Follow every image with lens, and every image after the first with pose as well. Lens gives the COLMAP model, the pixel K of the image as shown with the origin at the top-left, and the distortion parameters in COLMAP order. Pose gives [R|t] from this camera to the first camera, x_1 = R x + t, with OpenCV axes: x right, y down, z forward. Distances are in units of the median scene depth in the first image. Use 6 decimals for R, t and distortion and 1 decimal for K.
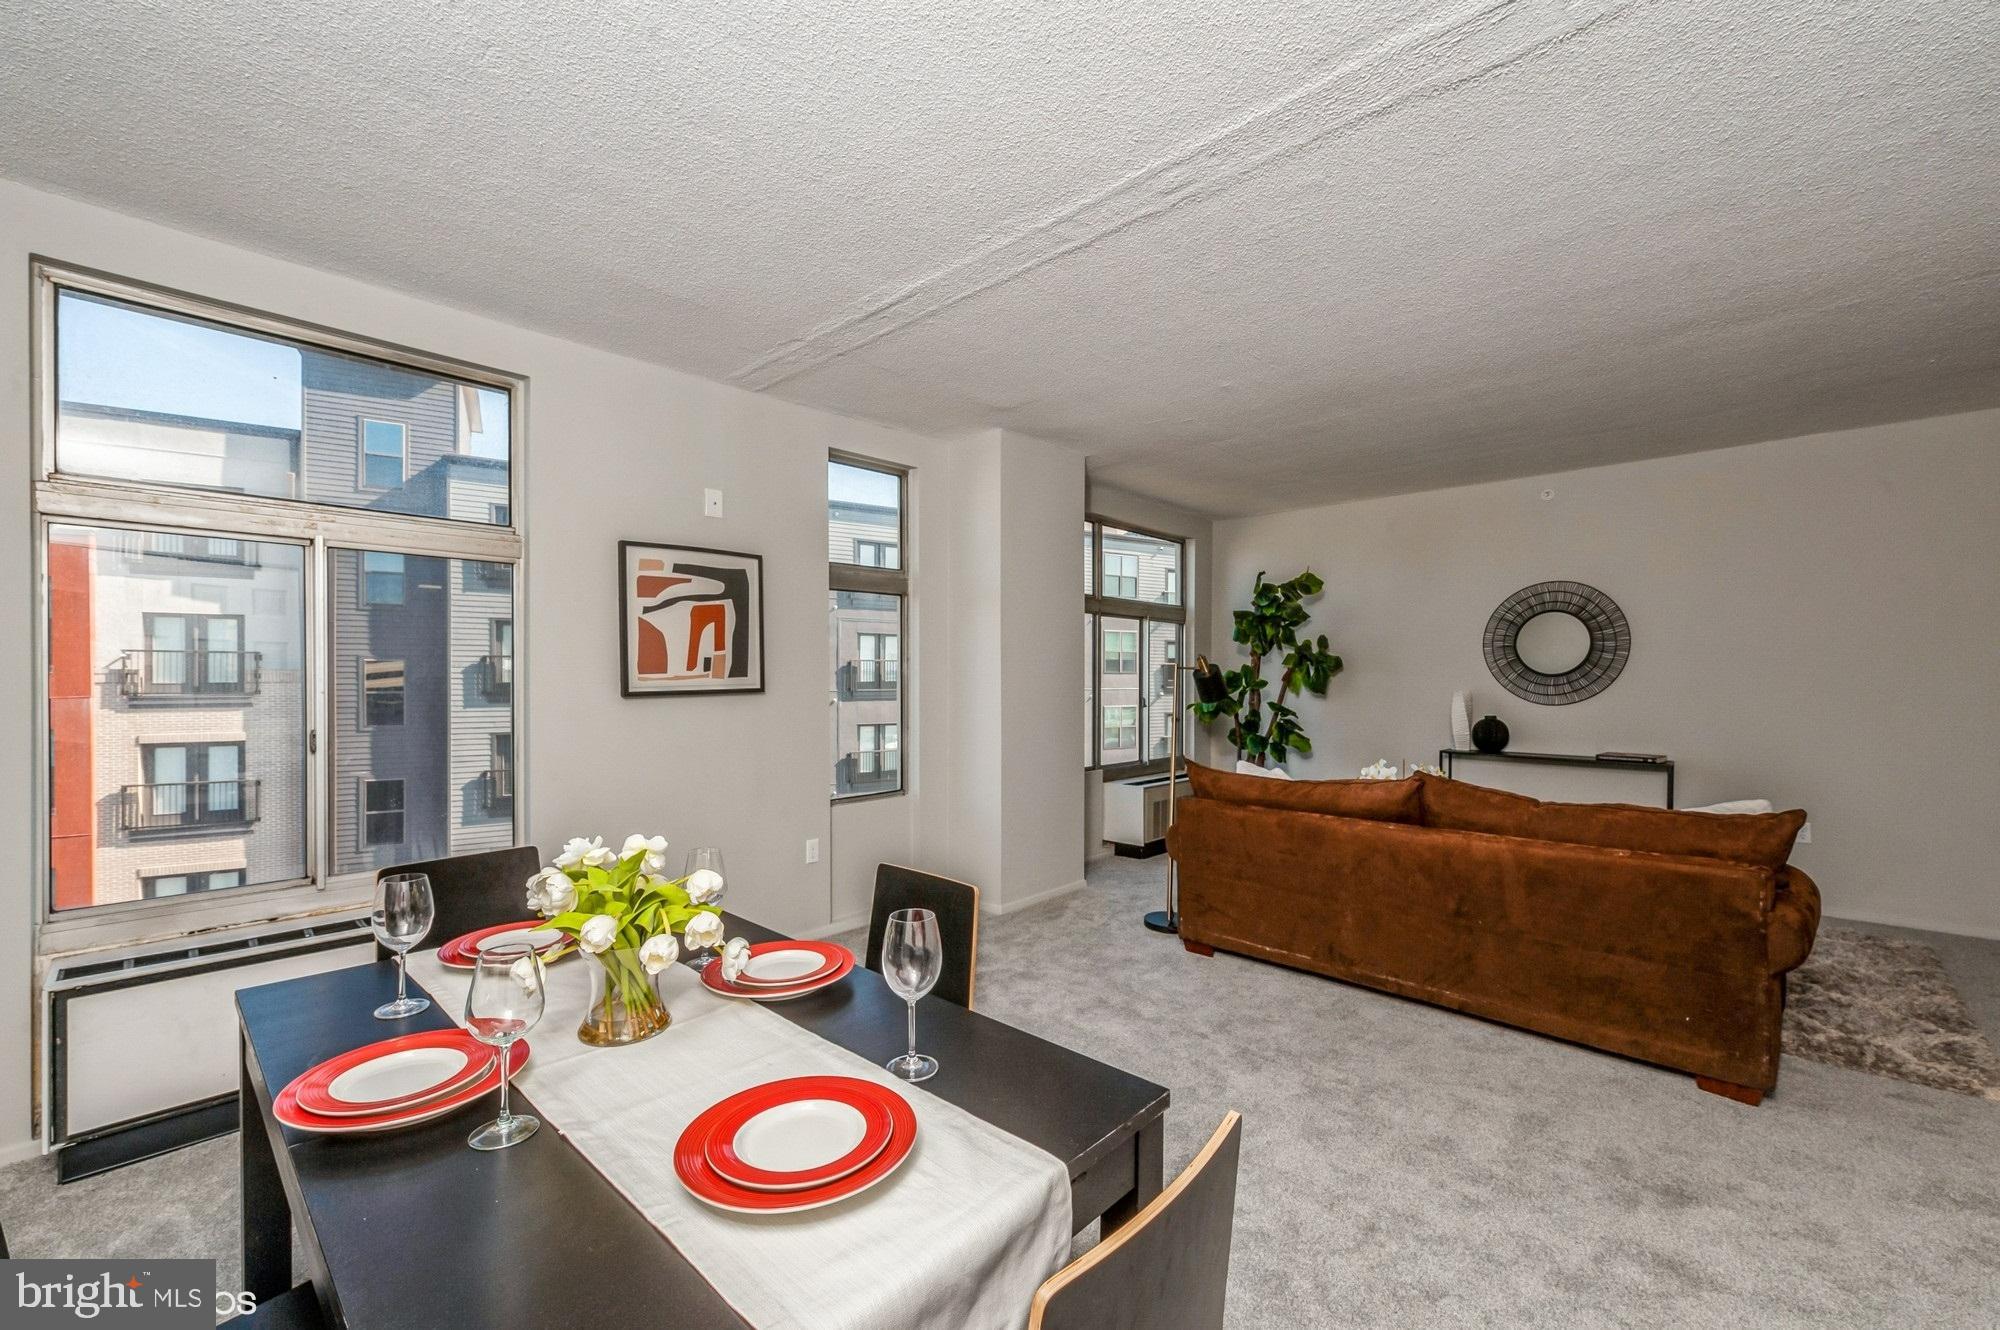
lens RADIAL K [[777.2, 0, 1010.9], [0, 777.2, 677.2], [0, 0, 1]] dist [0.002527, 0.000090]
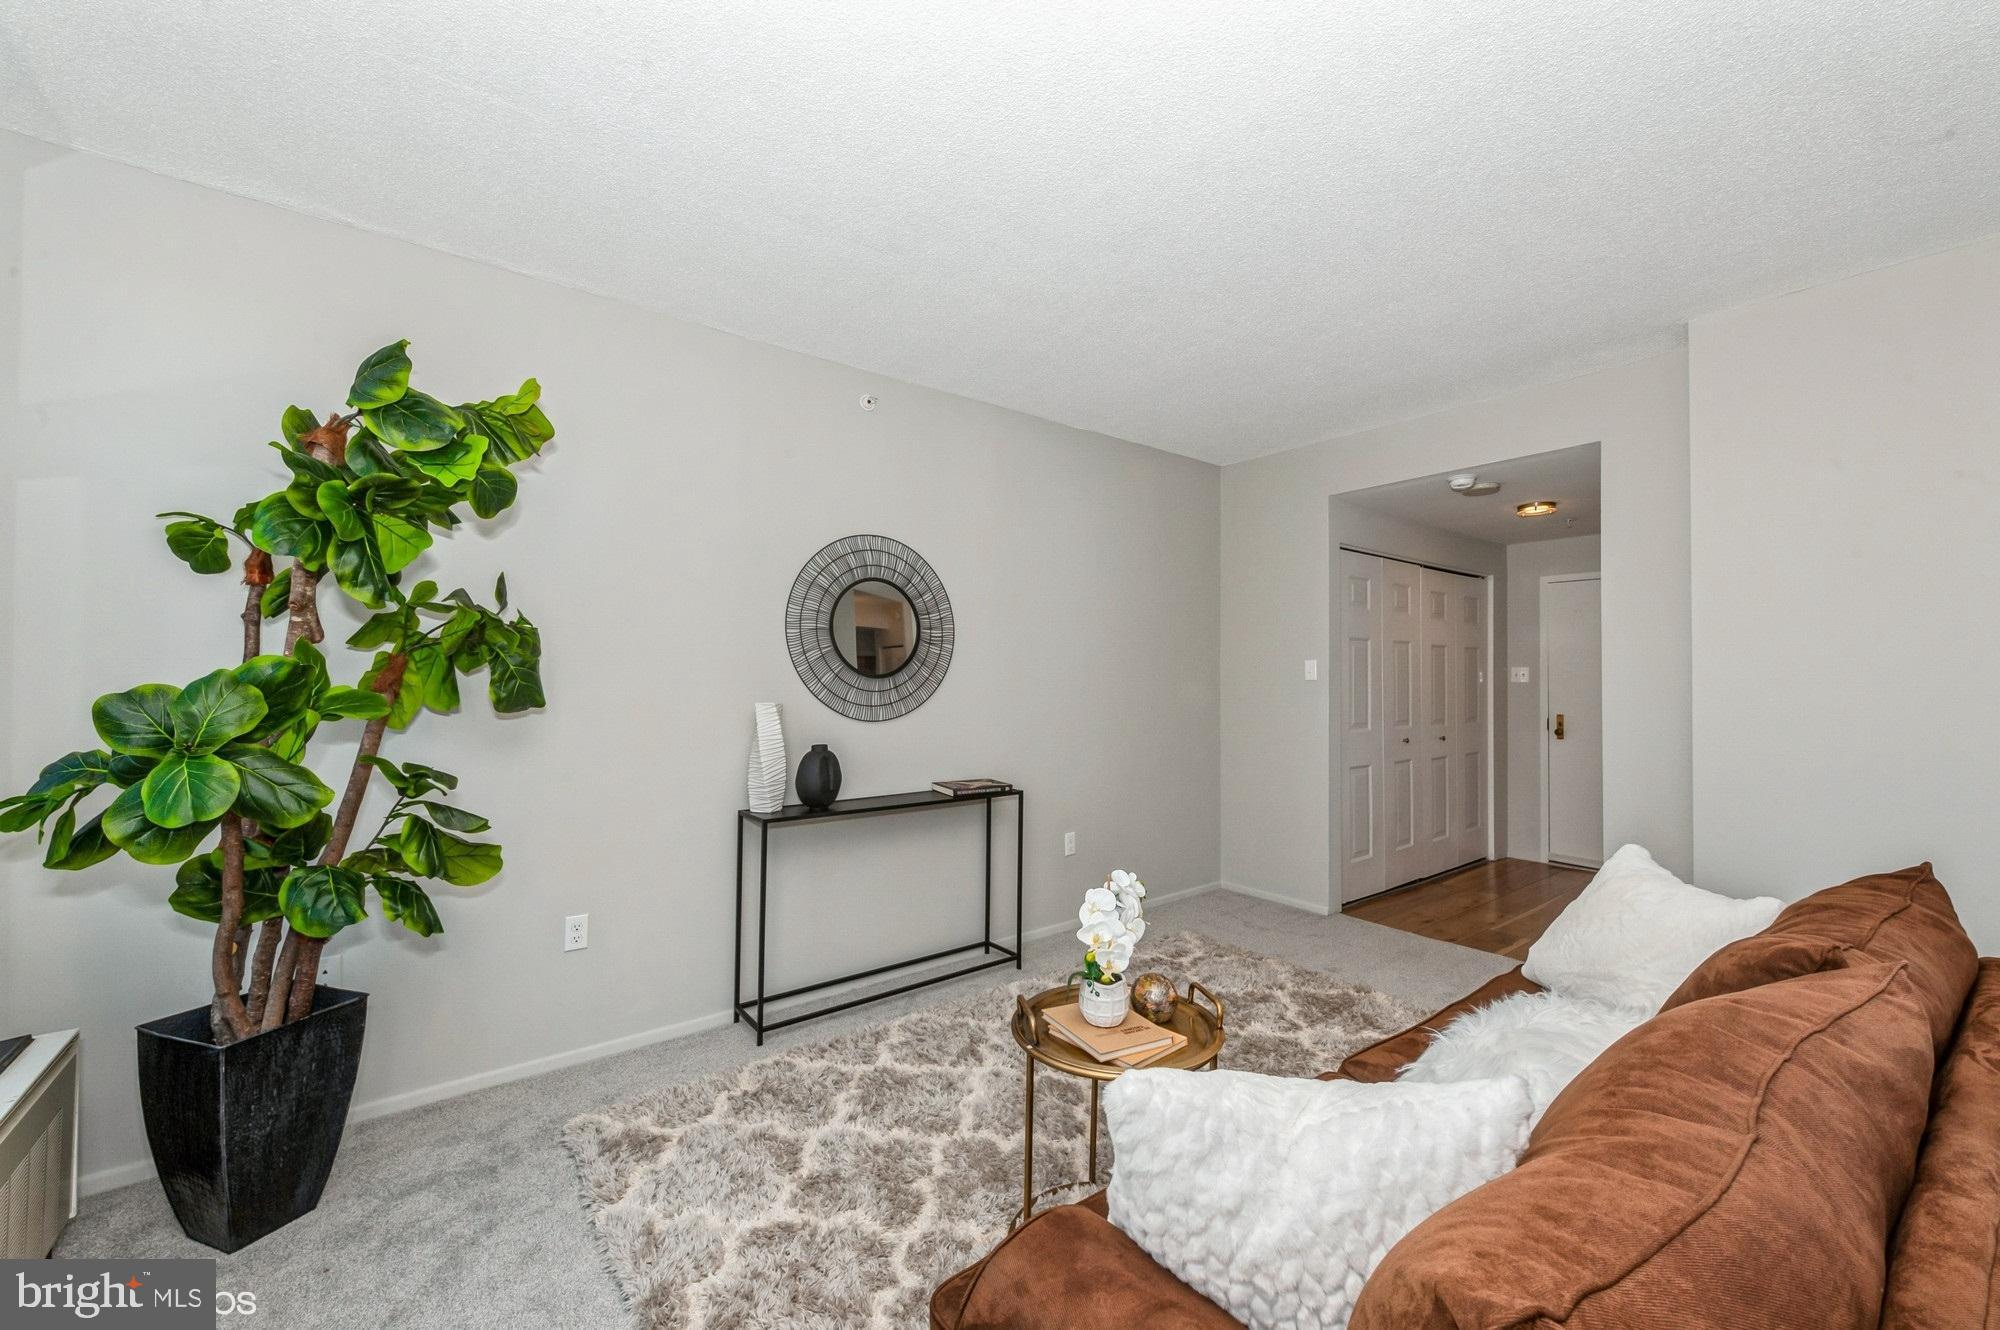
lens RADIAL K [[777.2, 0, 1002.5], [0, 777.2, 672.7], [0, 0, 1]] dist [0.002527, 0.000090]
pose [[0.143253, 0.013059, 0.989600, 0.052857], [0.003250, 0.999901, -0.013665, 0.003828], [-0.989681, 0.005174, 0.143197, 0.776937]]
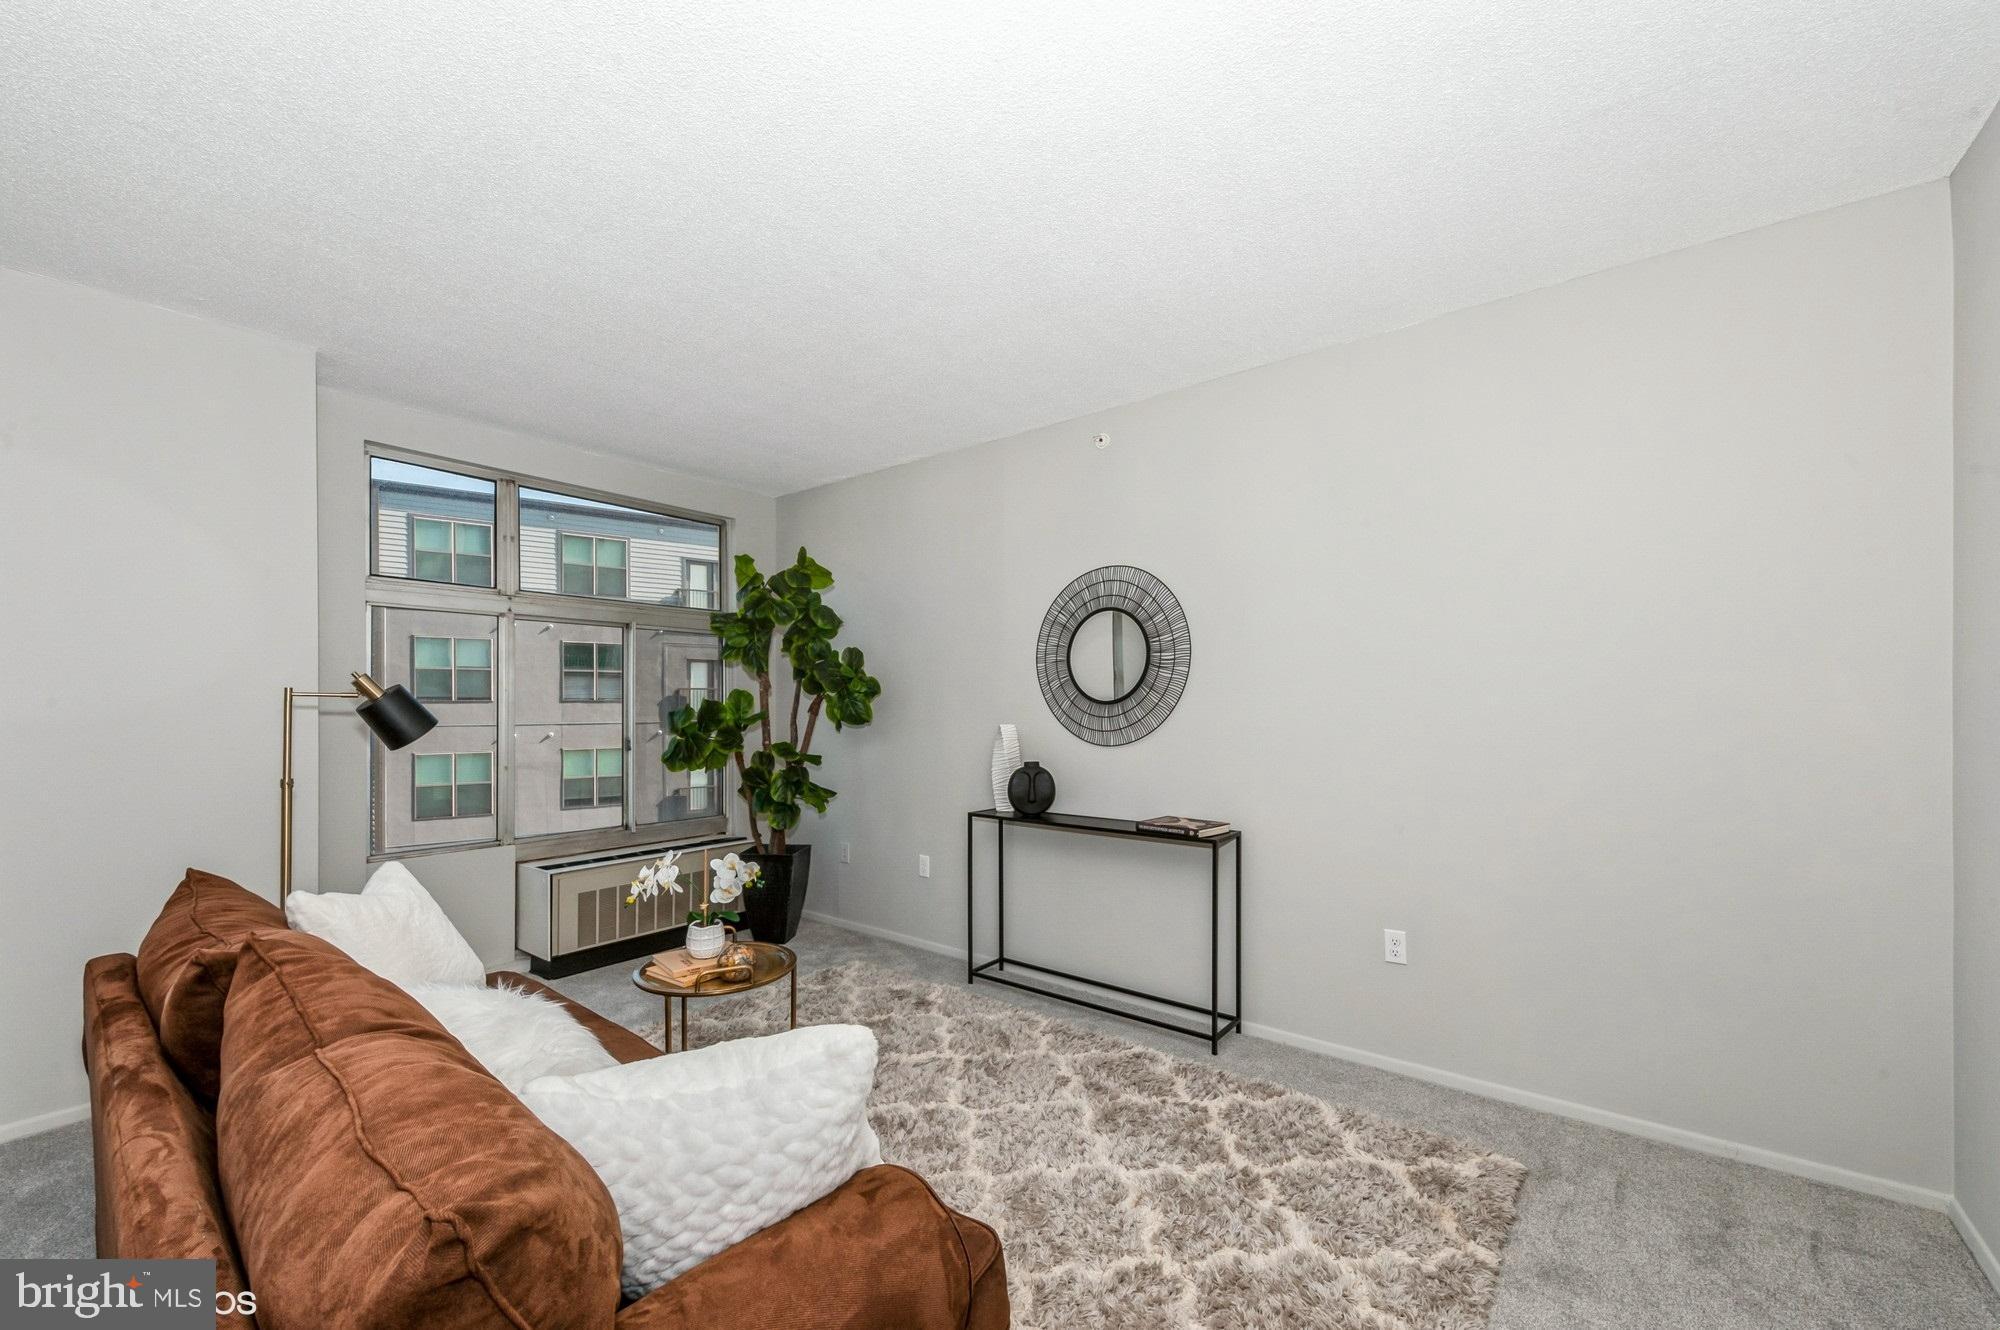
lens RADIAL K [[777.2, 0, 987.6], [0, 777.2, 705.7], [0, 0, 1]] dist [0.002527, 0.000090]
pose [[0.994104, -0.004753, 0.108325, 0.502284], [0.004826, 0.999988, -0.000408, 0.000132], [-0.108322, 0.000928, 0.994115, 0.318021]]
